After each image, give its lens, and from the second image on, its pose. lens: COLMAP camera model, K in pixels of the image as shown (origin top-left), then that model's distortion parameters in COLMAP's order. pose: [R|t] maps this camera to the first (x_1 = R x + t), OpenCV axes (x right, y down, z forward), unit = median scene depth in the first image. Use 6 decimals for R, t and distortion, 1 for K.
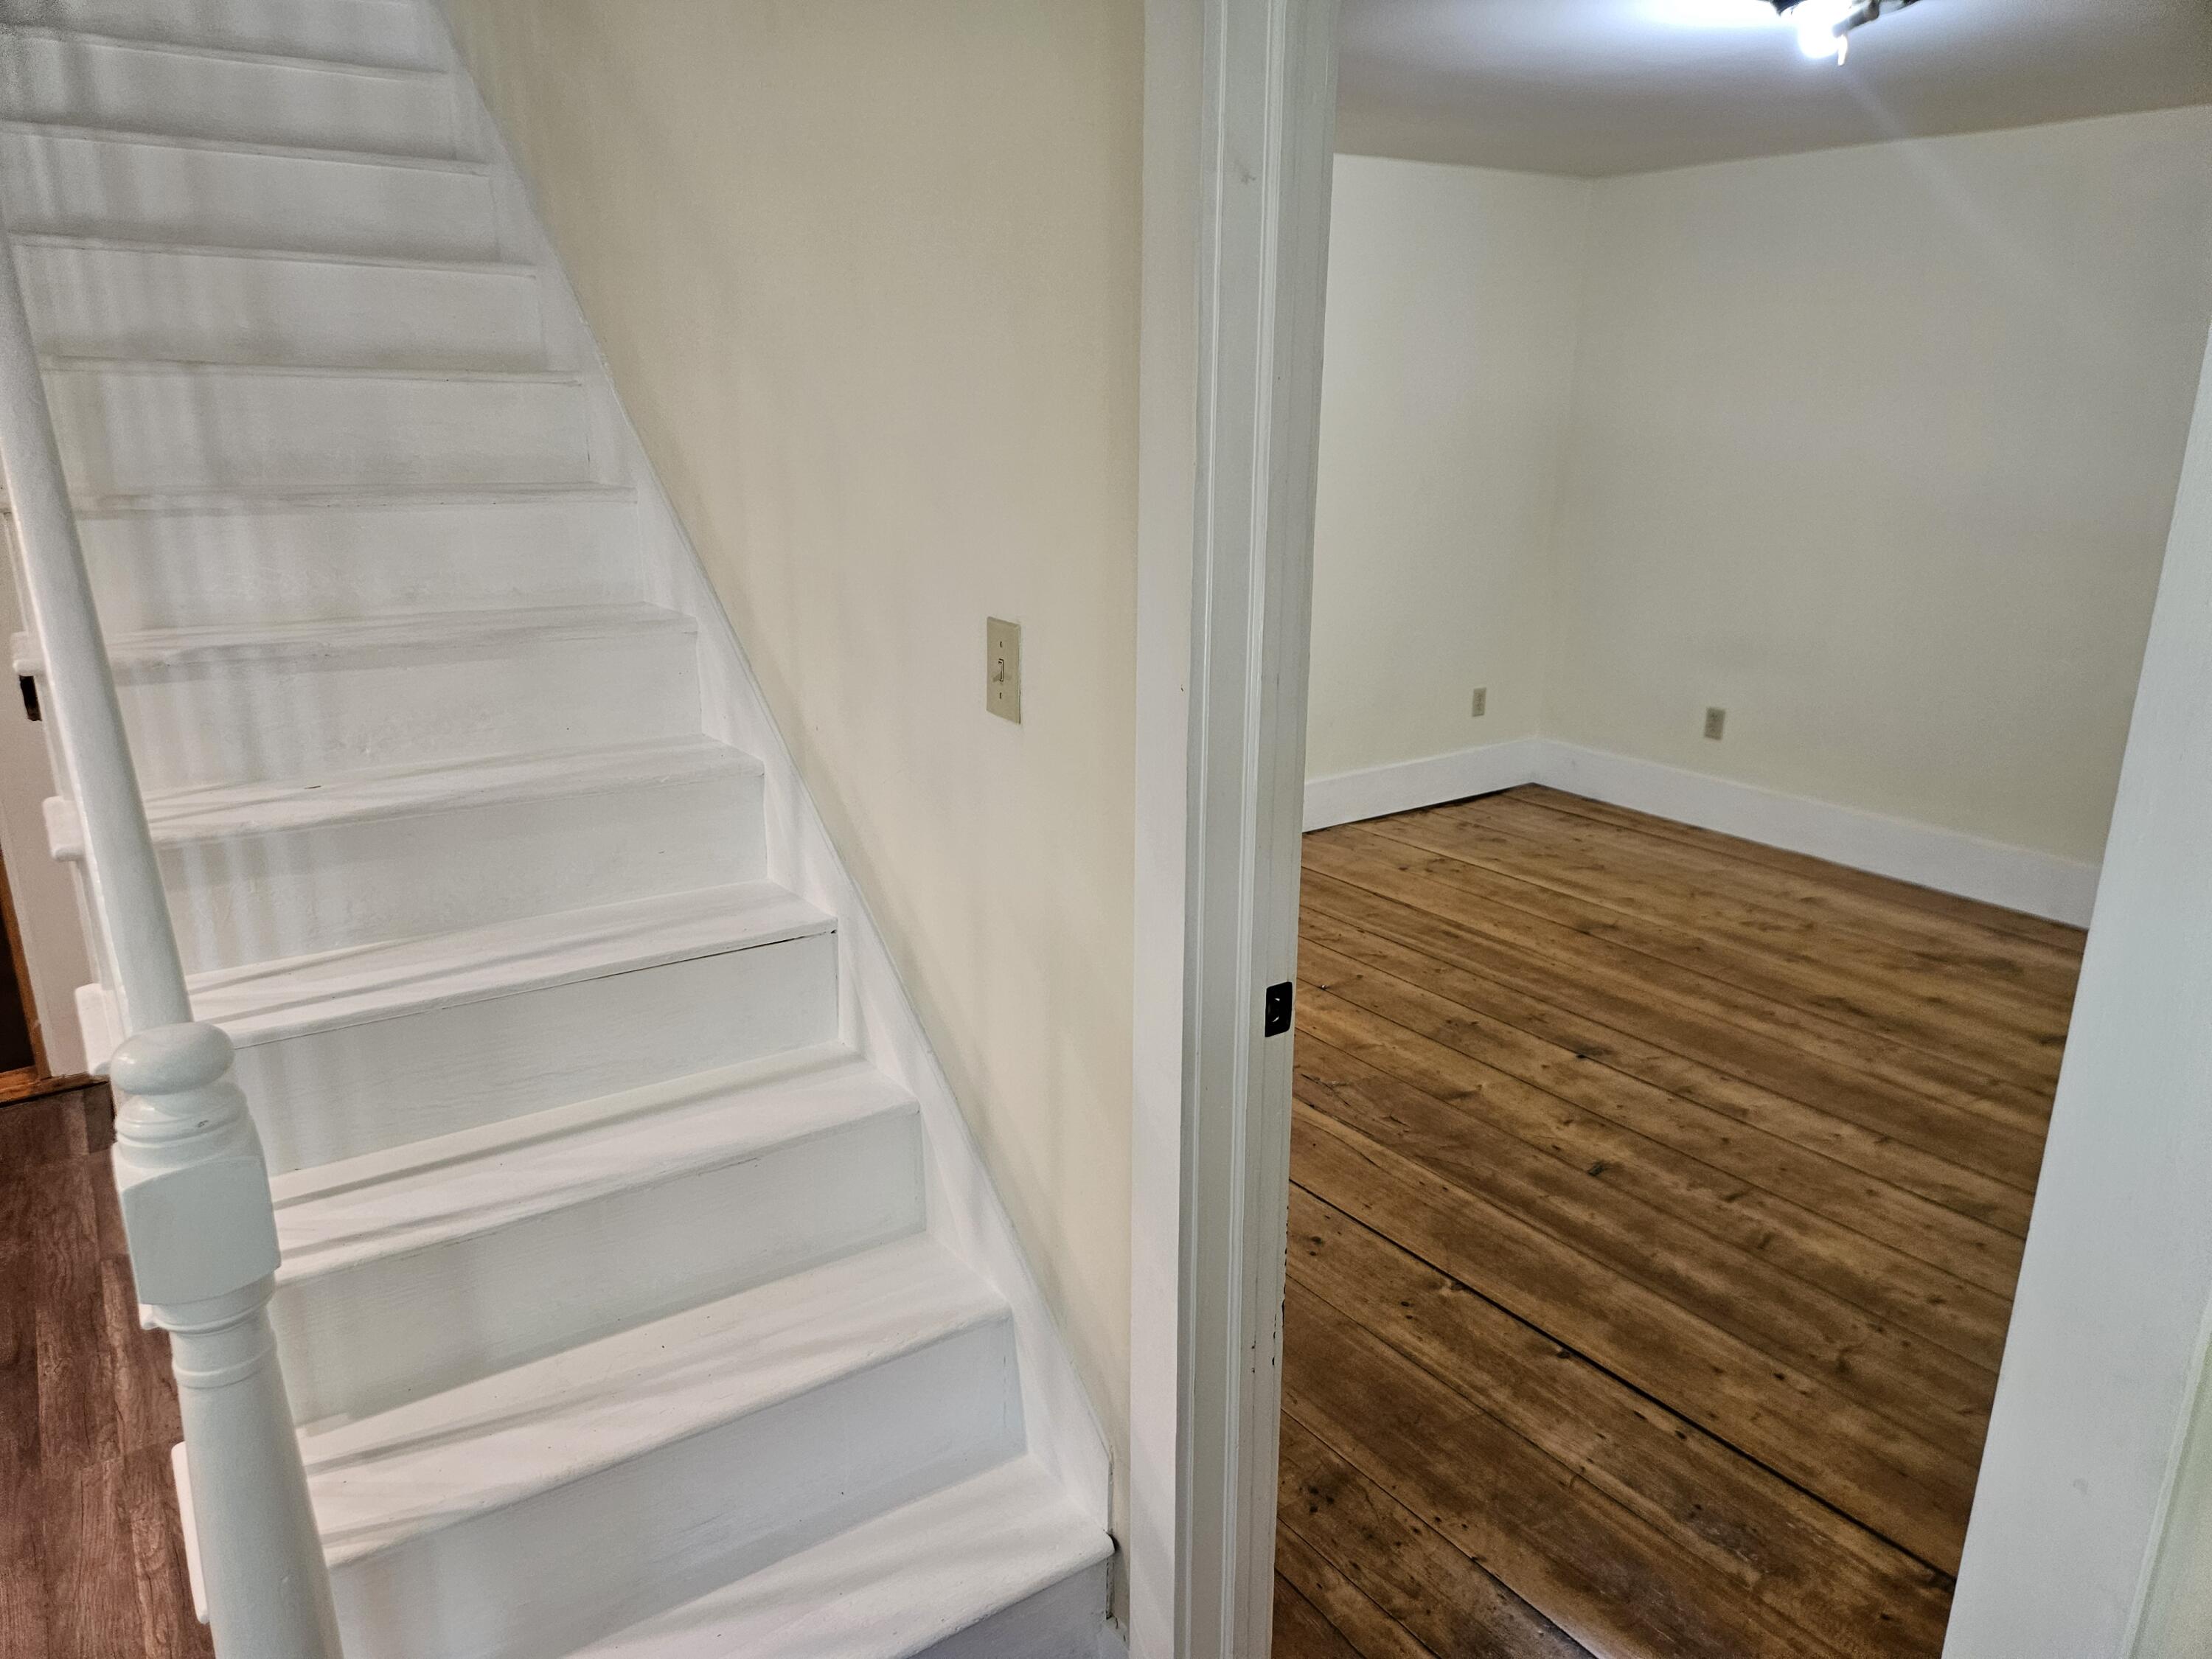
lens RADIAL K [[1495.4, 0, 1086.5], [0, 1495.4, 824.1], [0, 0, 1]] dist [0.071642, -0.057375]
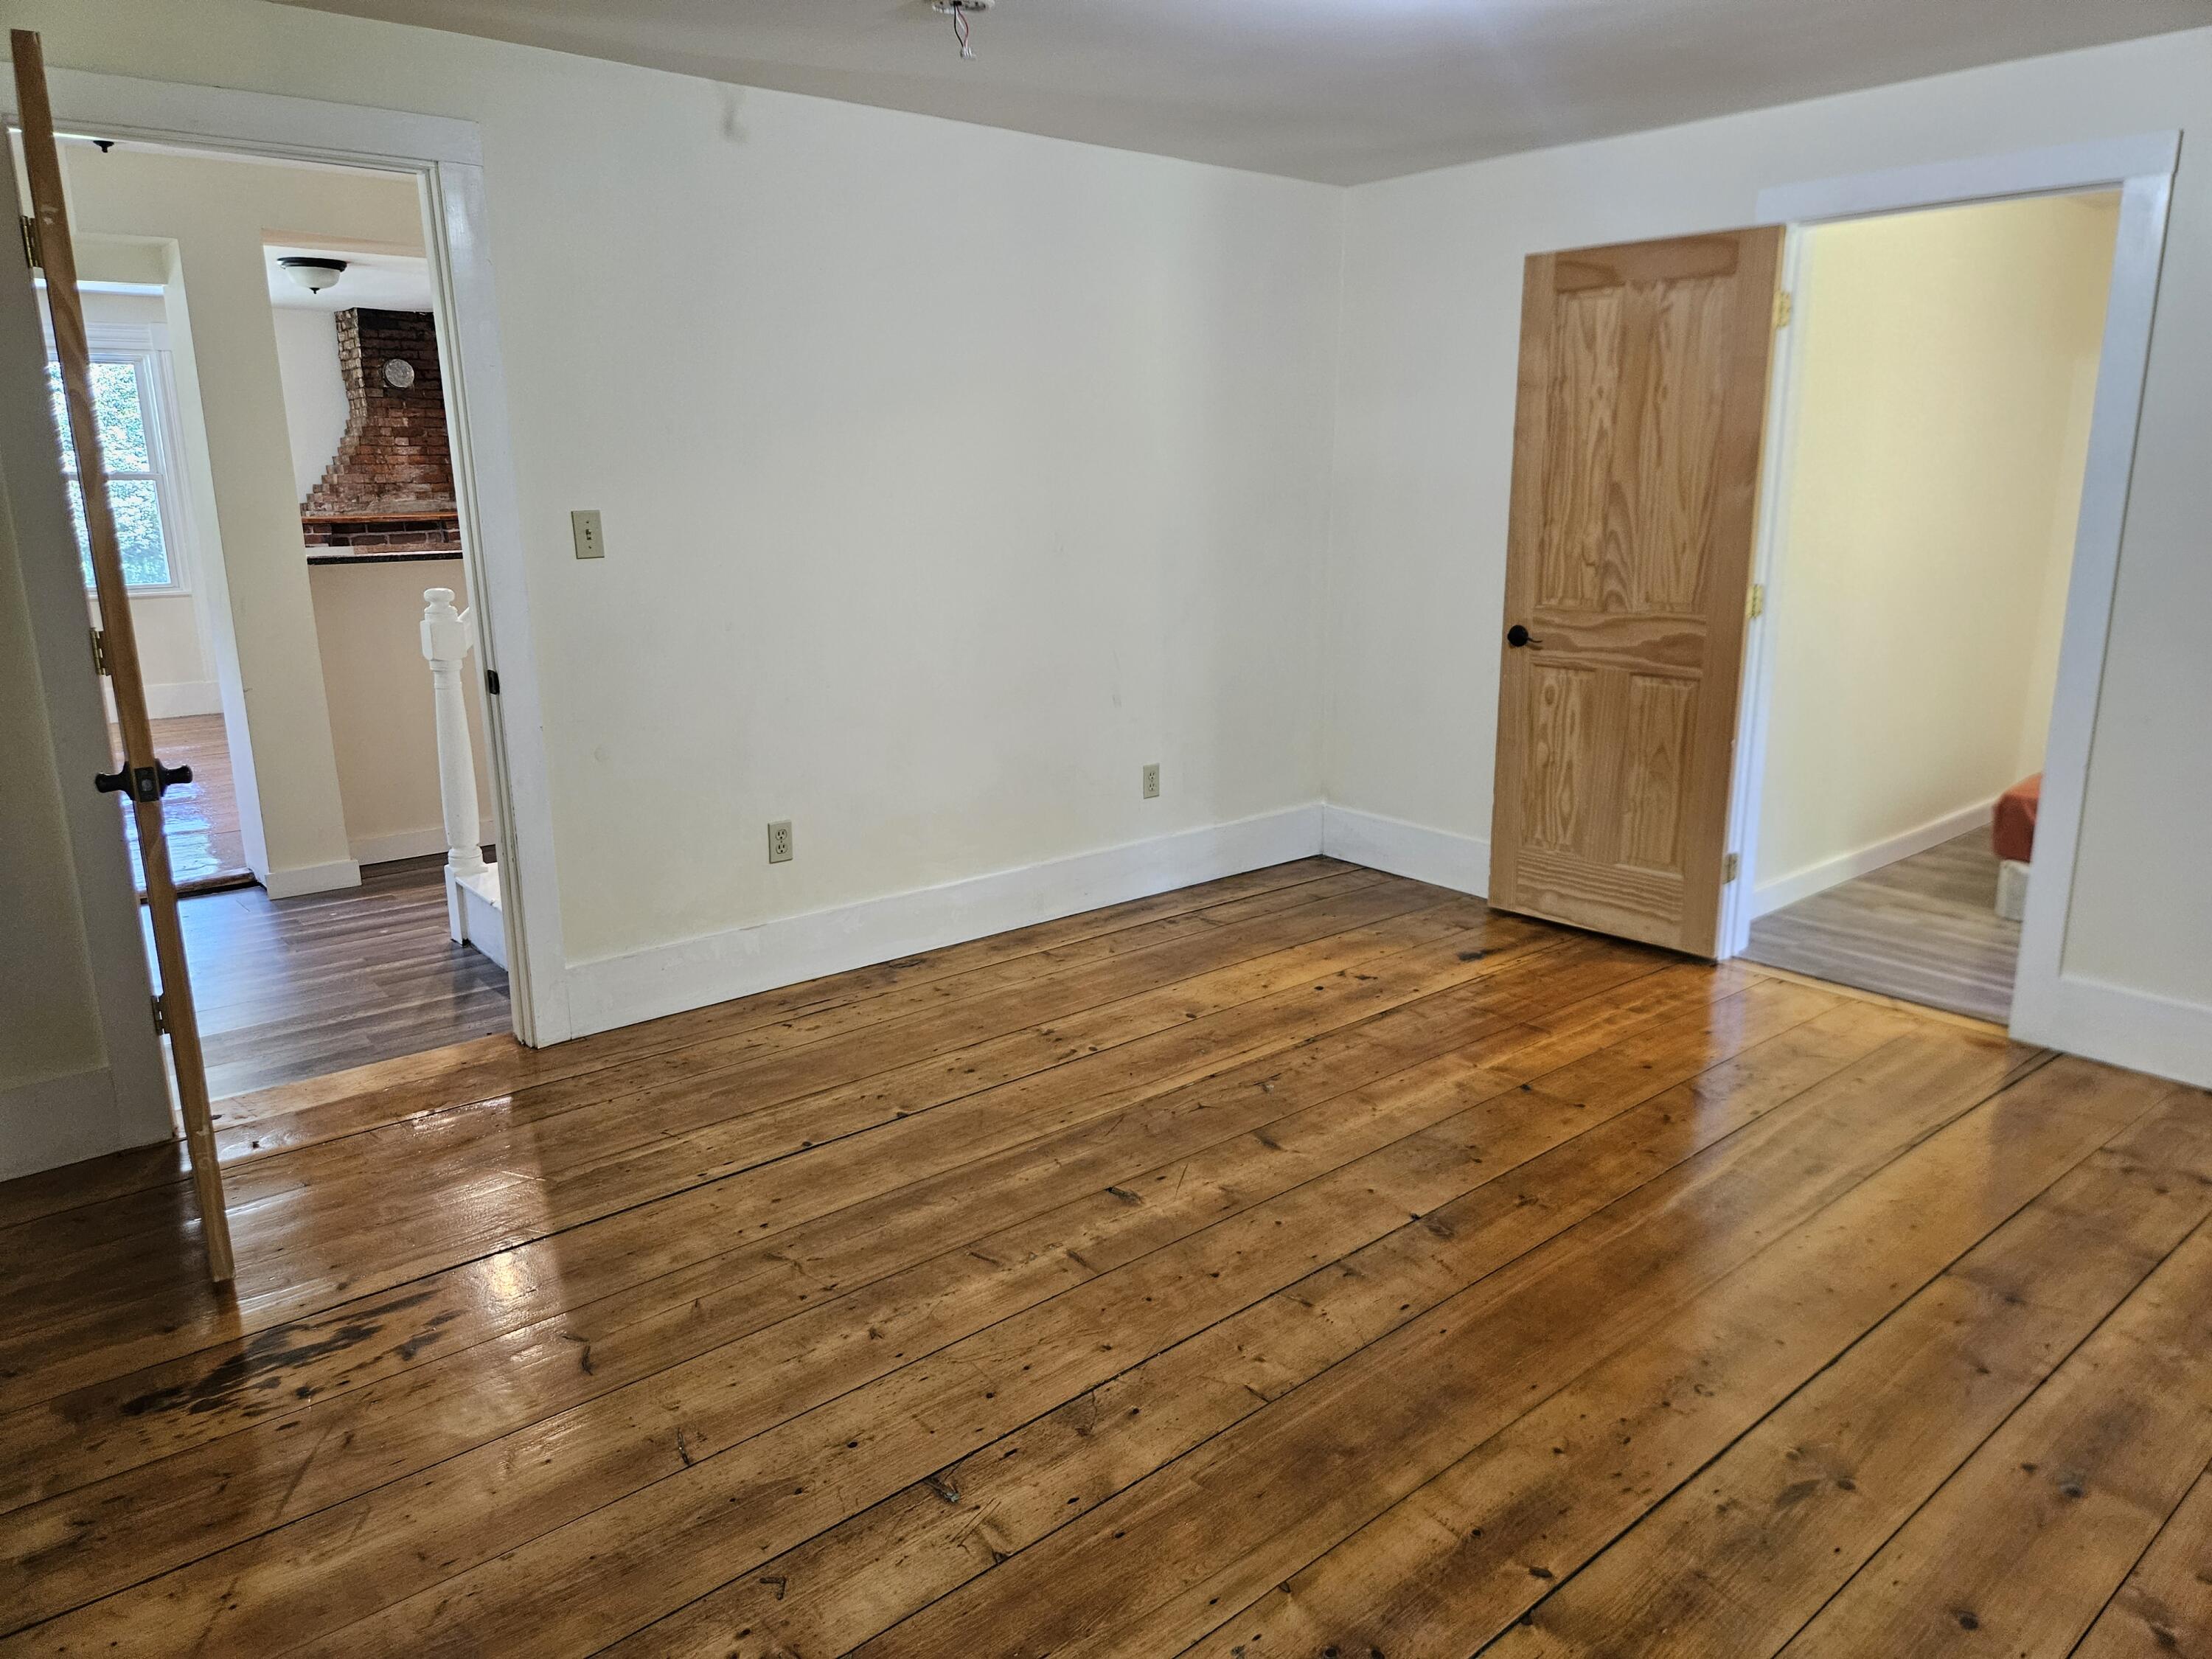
lens RADIAL K [[1495.4, 0, 1086.5], [0, 1495.4, 824.1], [0, 0, 1]] dist [0.071642, -0.057375]
pose [[0.086526, 0.237128, -0.967617, 1.034135], [-0.264809, 0.941795, 0.207120, -0.157756], [0.960411, 0.238313, 0.144284, 0.676293]]
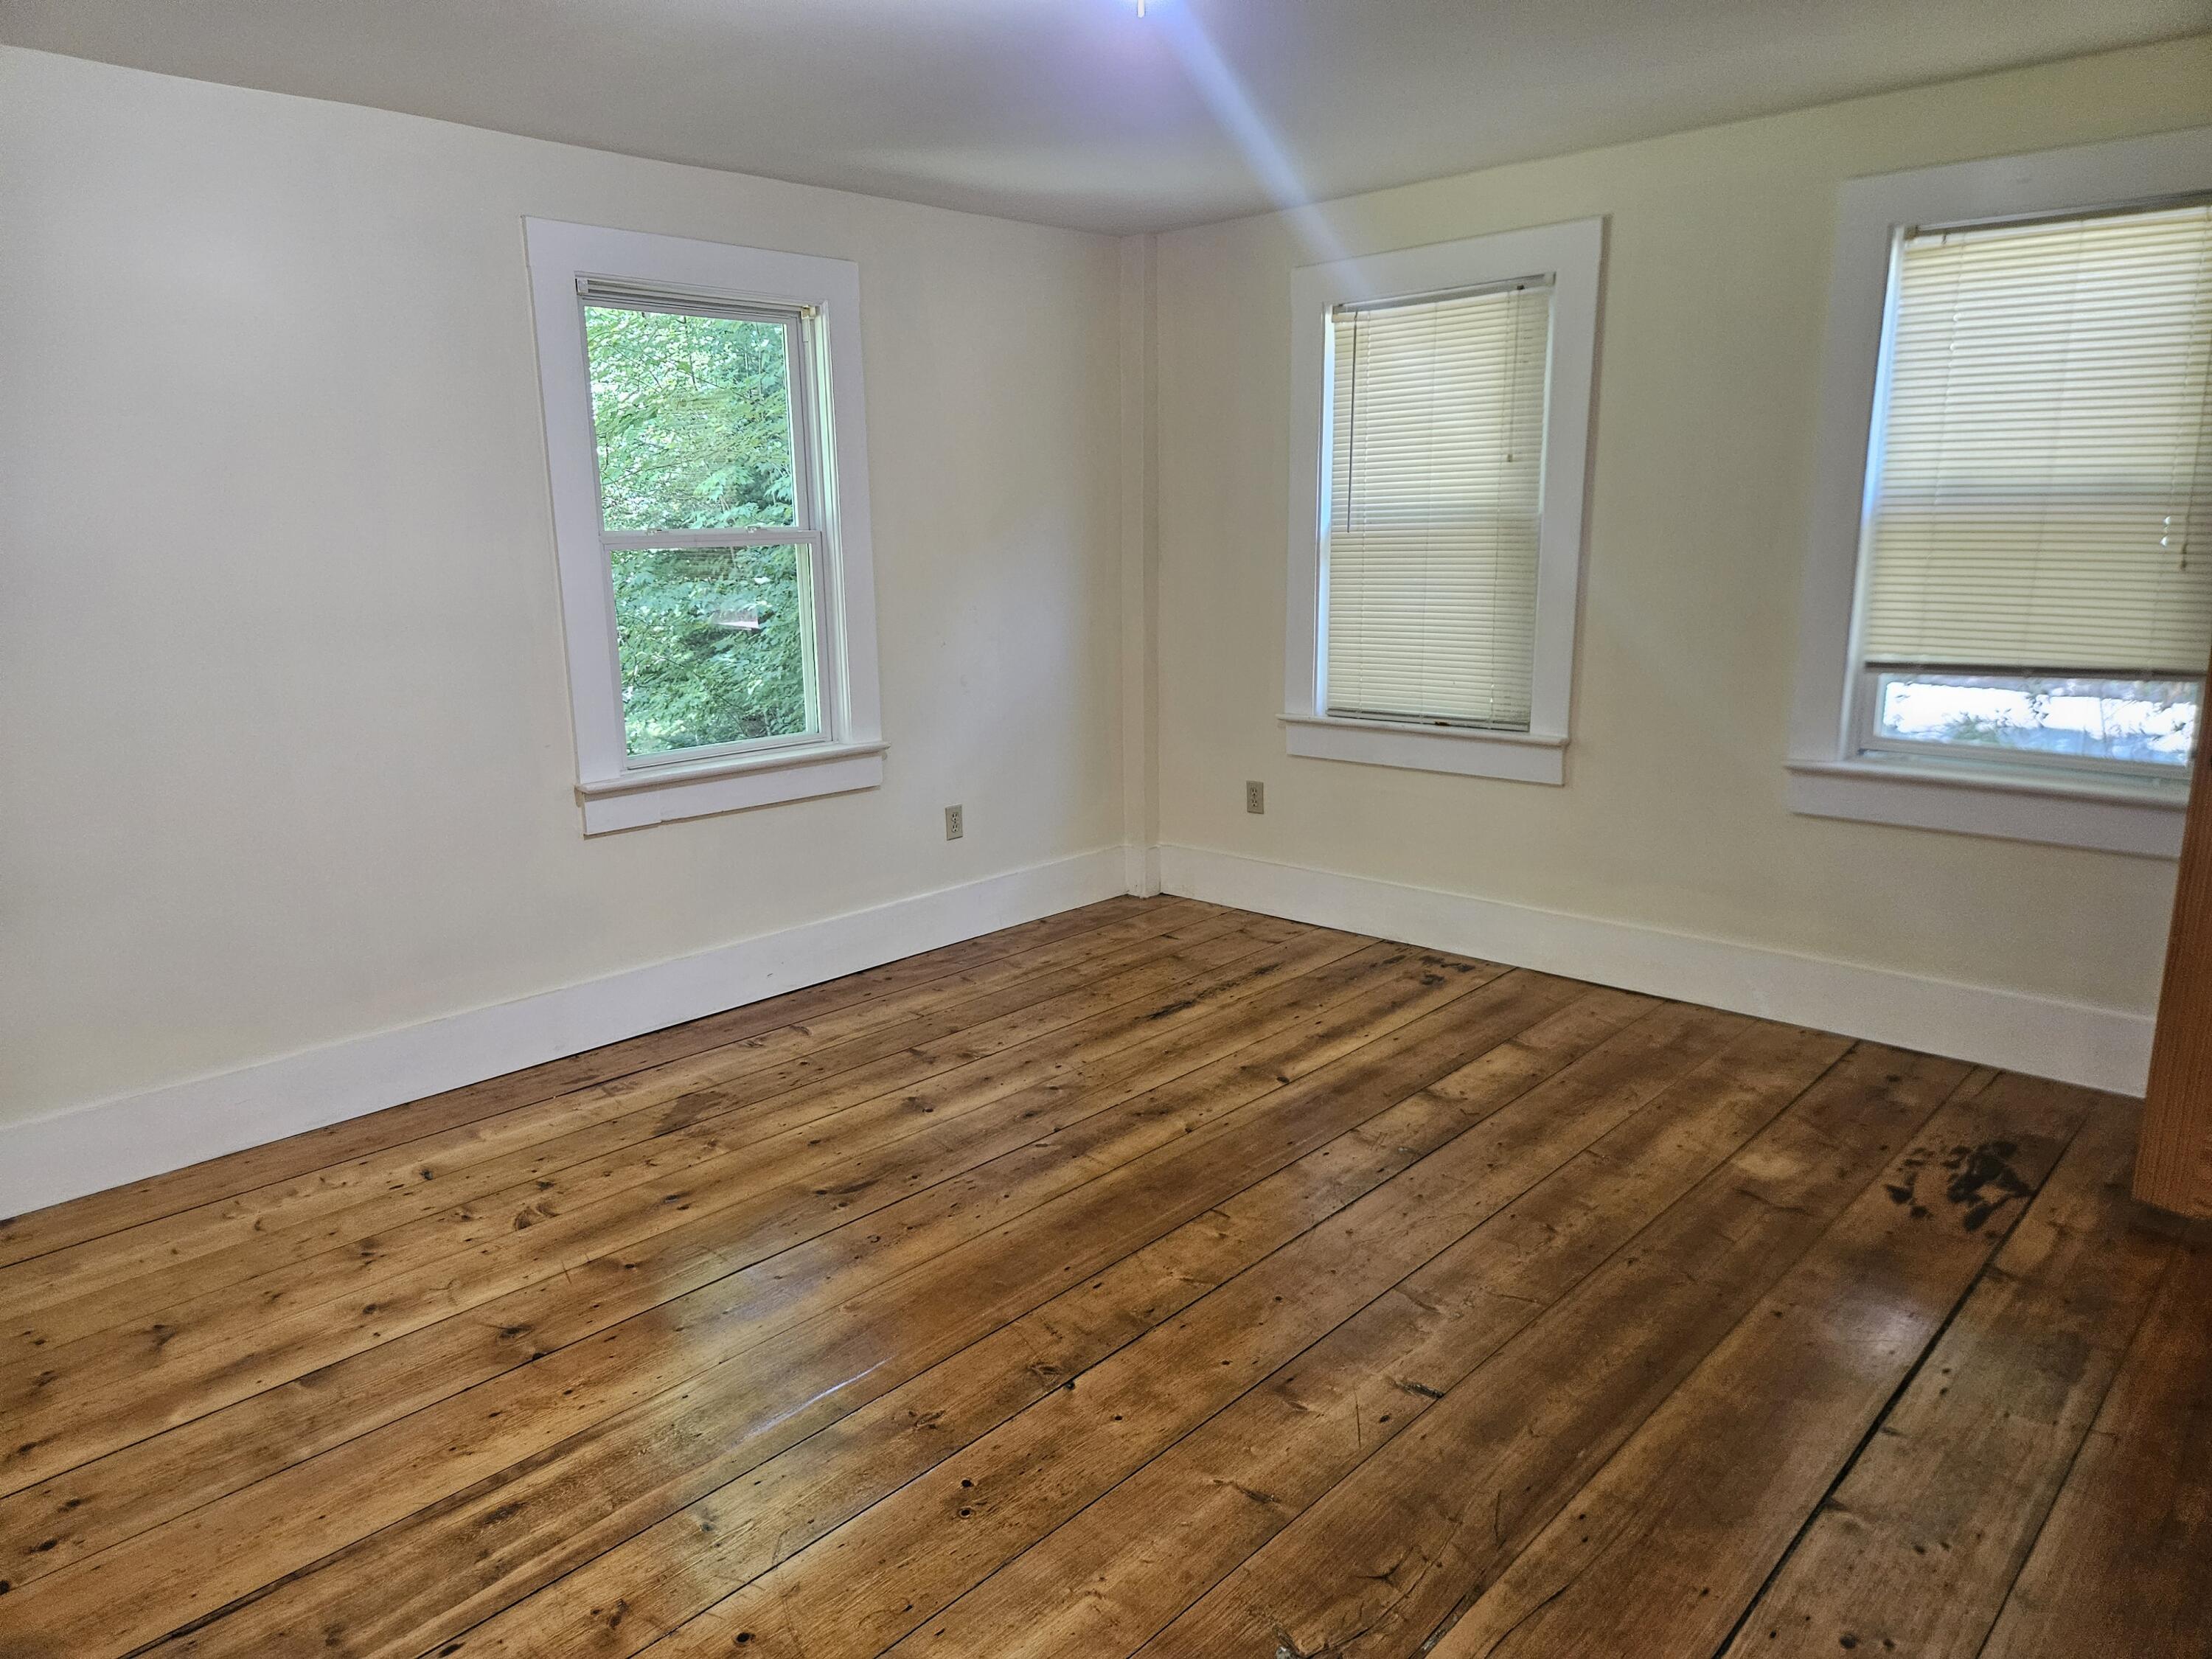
lens RADIAL K [[1496.8, 0, 1096.8], [0, 1496.8, 829.0], [0, 0, 1]] dist [0.085842, -0.086176]
pose [[-0.207922, -0.219575, 0.953182, -0.267207], [0.280895, 0.920029, 0.273211, -0.258176], [-0.936945, 0.324550, -0.129617, 1.002024]]
